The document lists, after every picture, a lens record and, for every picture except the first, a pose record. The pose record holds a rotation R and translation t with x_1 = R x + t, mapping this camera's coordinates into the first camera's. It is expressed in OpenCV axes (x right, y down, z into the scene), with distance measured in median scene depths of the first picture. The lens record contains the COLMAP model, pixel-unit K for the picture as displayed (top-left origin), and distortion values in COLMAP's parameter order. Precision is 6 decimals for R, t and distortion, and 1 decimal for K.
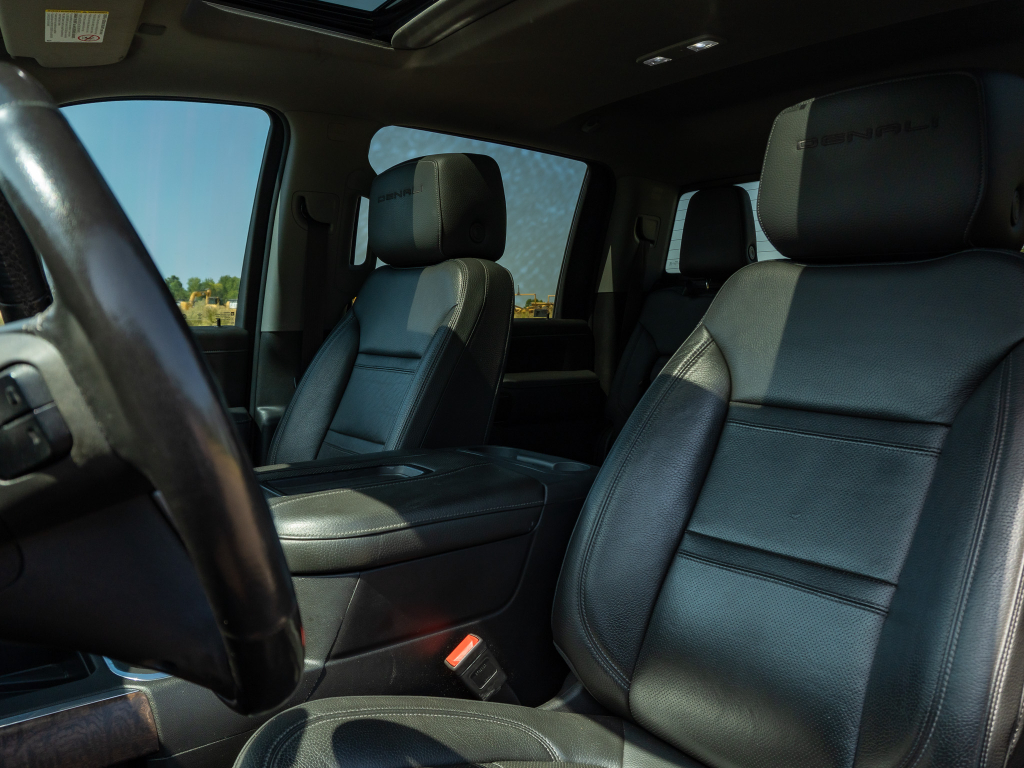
lens RADIAL K [[794.3, 0, 512.0], [0, 794.3, 384.0], [0, 0, 1]] dist [-0.034951, 0.006105]
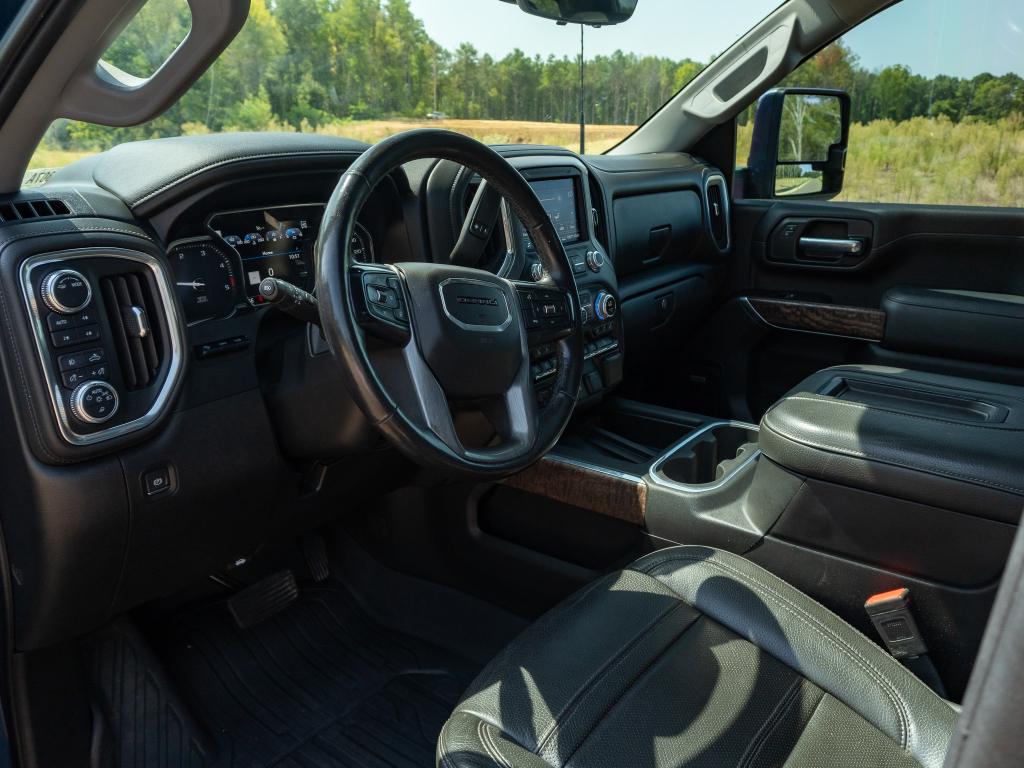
lens RADIAL K [[794.3, 0, 512.0], [0, 794.3, 384.0], [0, 0, 1]] dist [-0.034951, 0.006105]
pose [[0.260862, 0.288242, -0.921340, 0.438238], [-0.078929, 0.957557, 0.277225, -0.103893], [0.962144, 0.000403, 0.272541, 0.192993]]
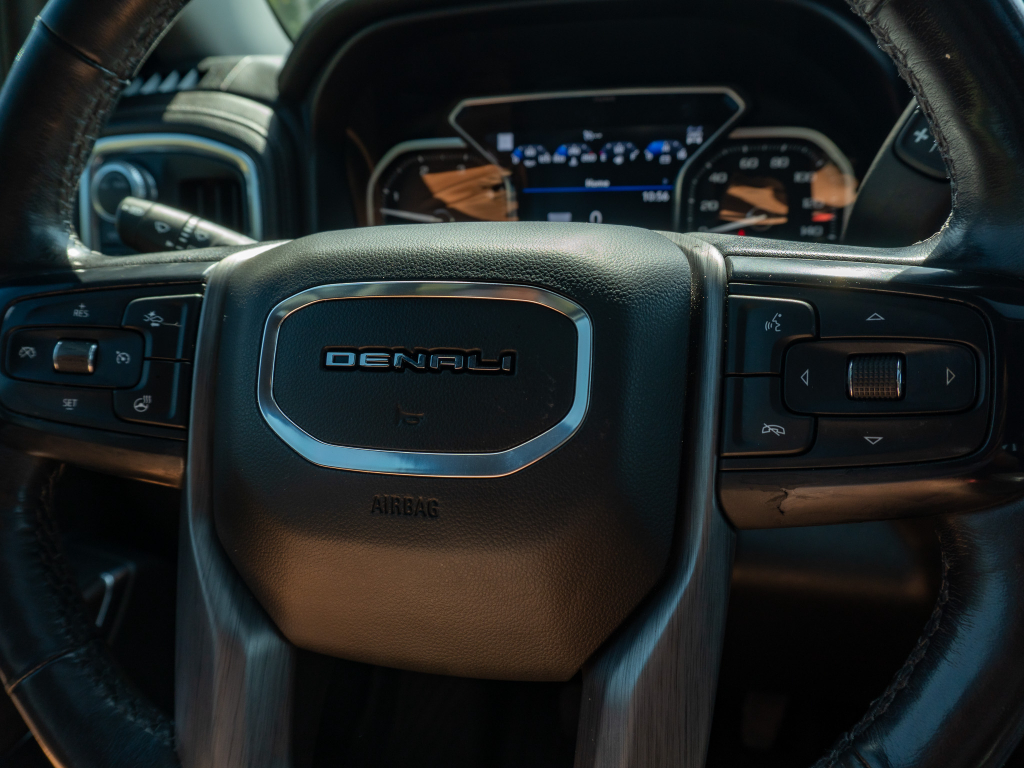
lens RADIAL K [[773.9, 0, 518.0], [0, 773.9, 385.3], [0, 0, 1]] dist [-0.023705, 0.007067]
pose [[-0.779763, 0.230891, -0.581945, -0.076730], [-0.015462, 0.922127, 0.386578, -0.052355], [0.625884, 0.310437, -0.715470, 0.472506]]
